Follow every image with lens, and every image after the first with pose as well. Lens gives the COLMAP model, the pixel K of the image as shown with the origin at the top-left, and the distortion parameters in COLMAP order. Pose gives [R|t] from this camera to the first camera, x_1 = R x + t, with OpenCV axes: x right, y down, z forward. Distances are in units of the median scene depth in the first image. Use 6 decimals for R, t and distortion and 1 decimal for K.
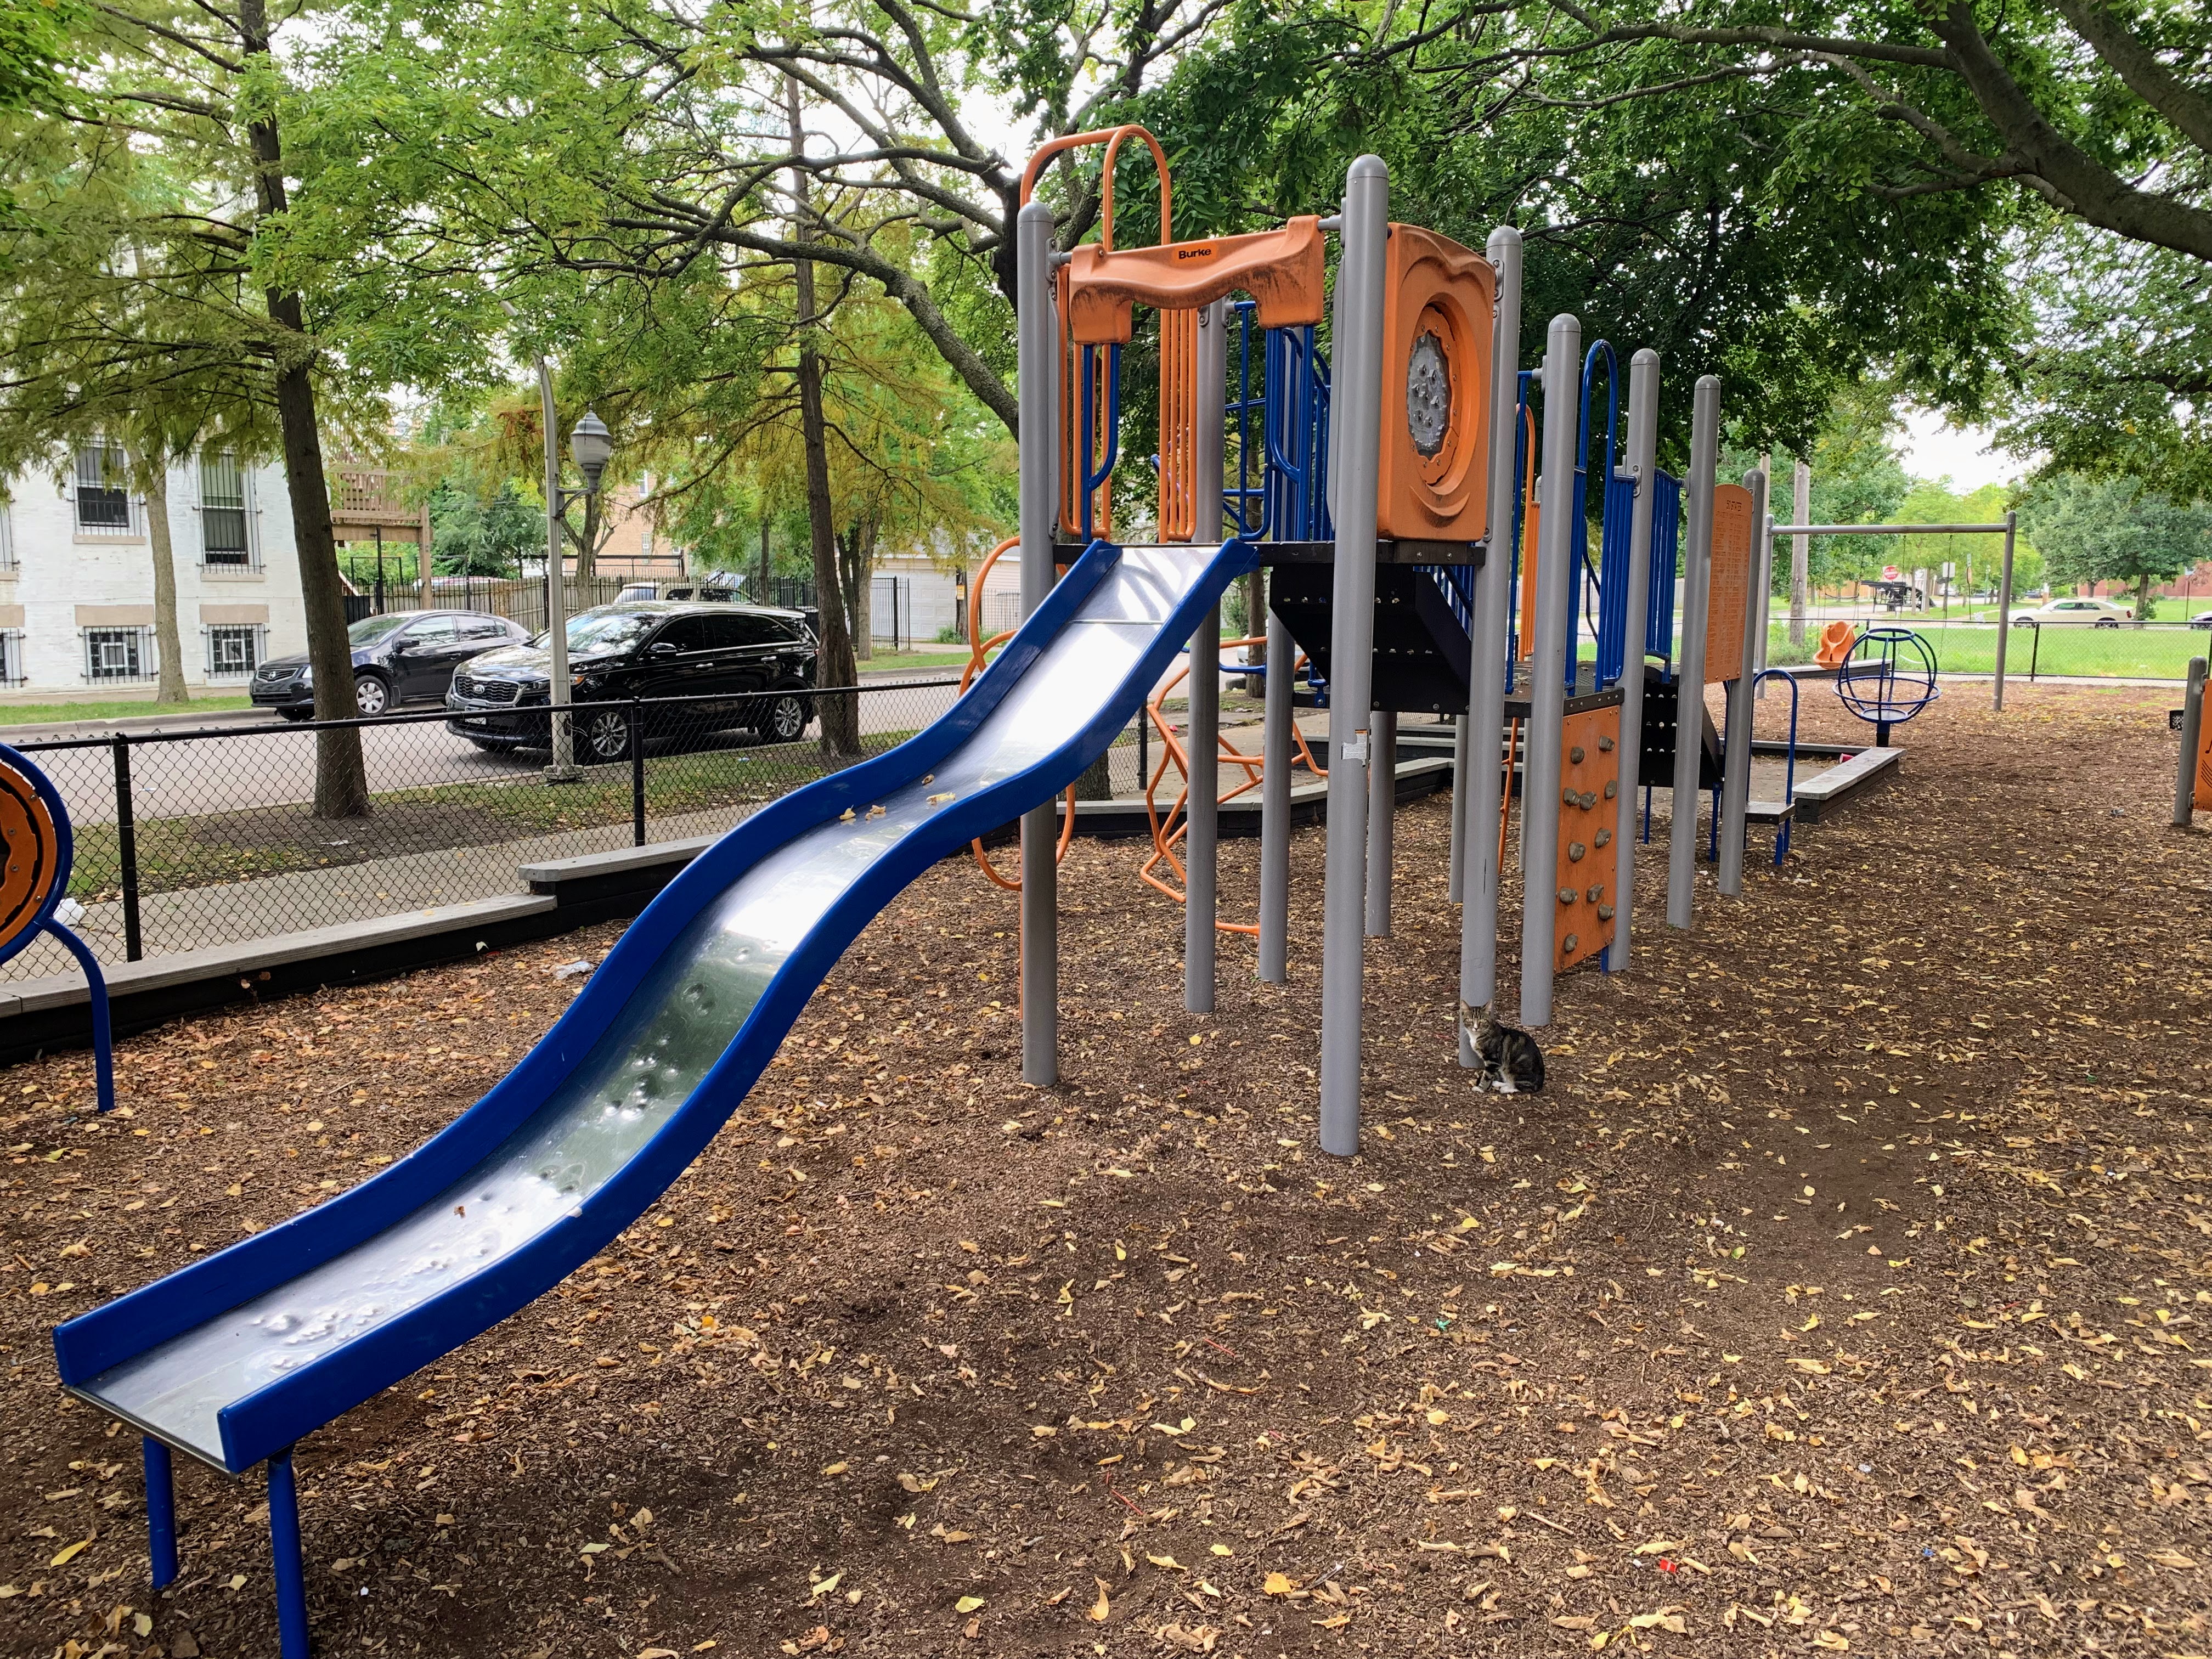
lens RADIAL K [[1675.8, 0, 1105.3], [0, 1675.8, 801.5], [0, 0, 1]] dist [0.004249, 0.002090]
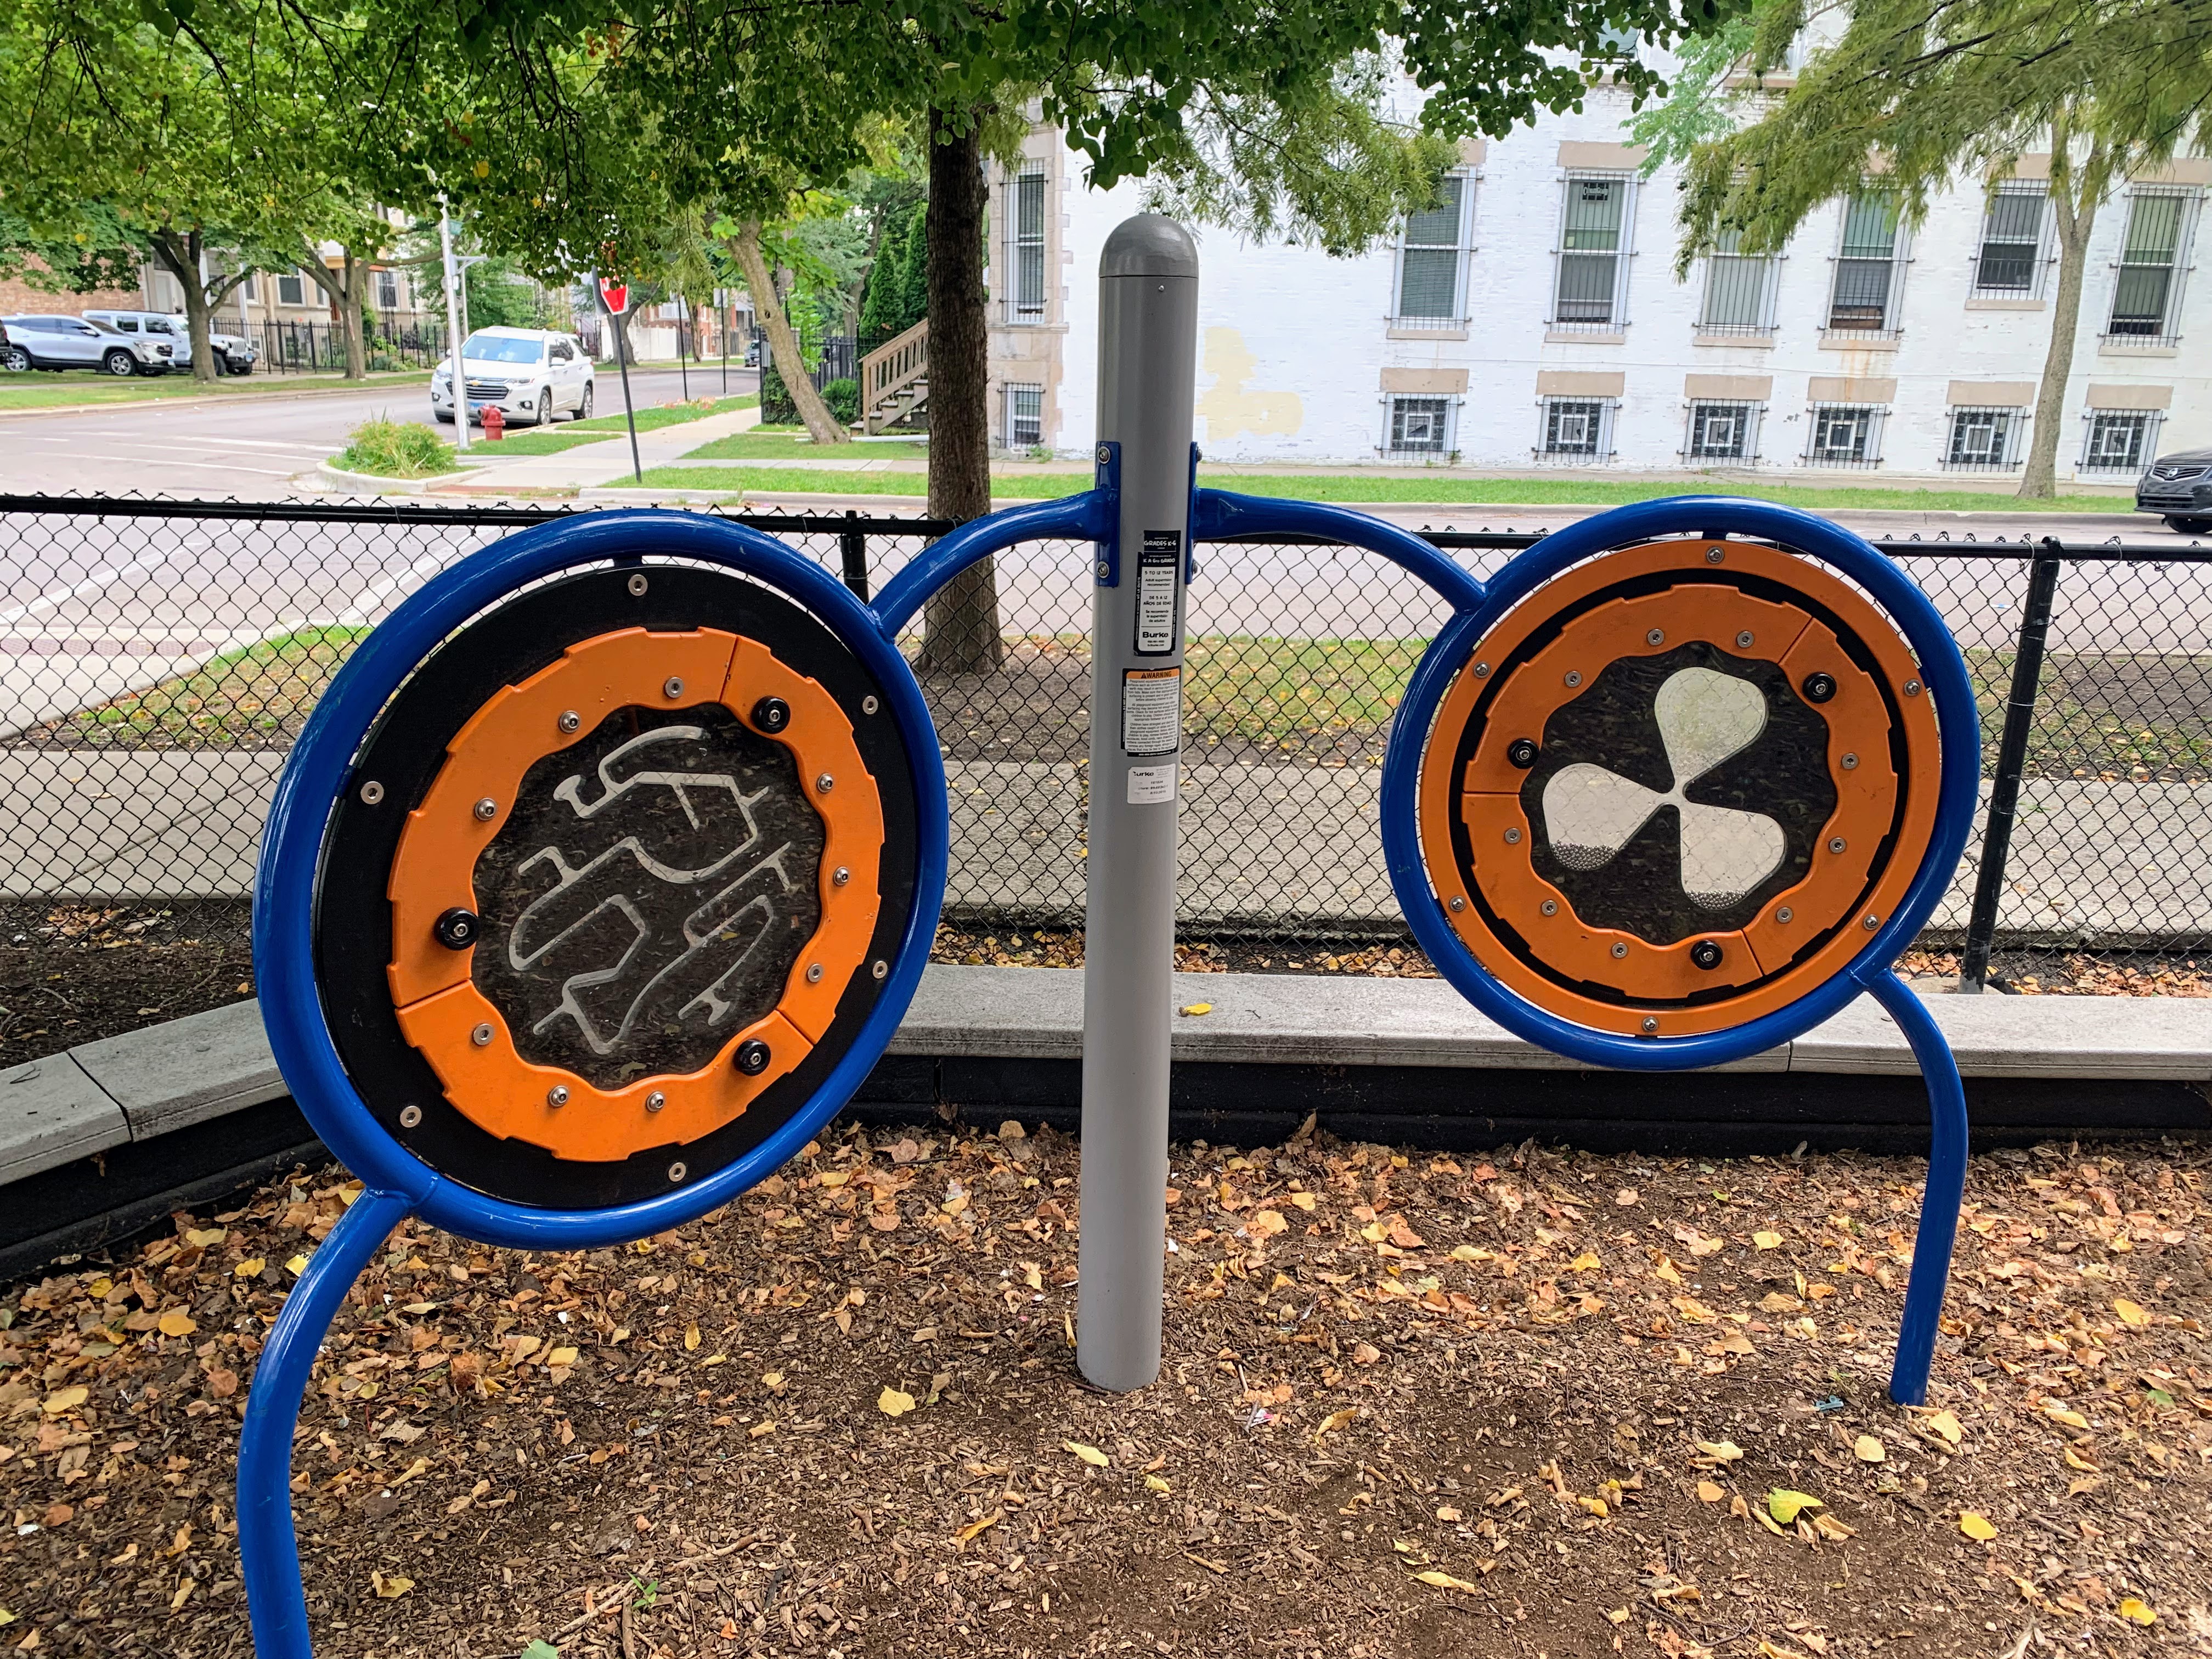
lens RADIAL K [[1675.8, 0, 1105.3], [0, 1675.8, 801.5], [0, 0, 1]] dist [0.004249, 0.002090]
pose [[0.544509, 0.226878, -0.807487, -0.100235], [-0.130541, 0.973914, 0.185611, -0.006301], [0.828534, 0.004343, 0.559922, 0.148919]]
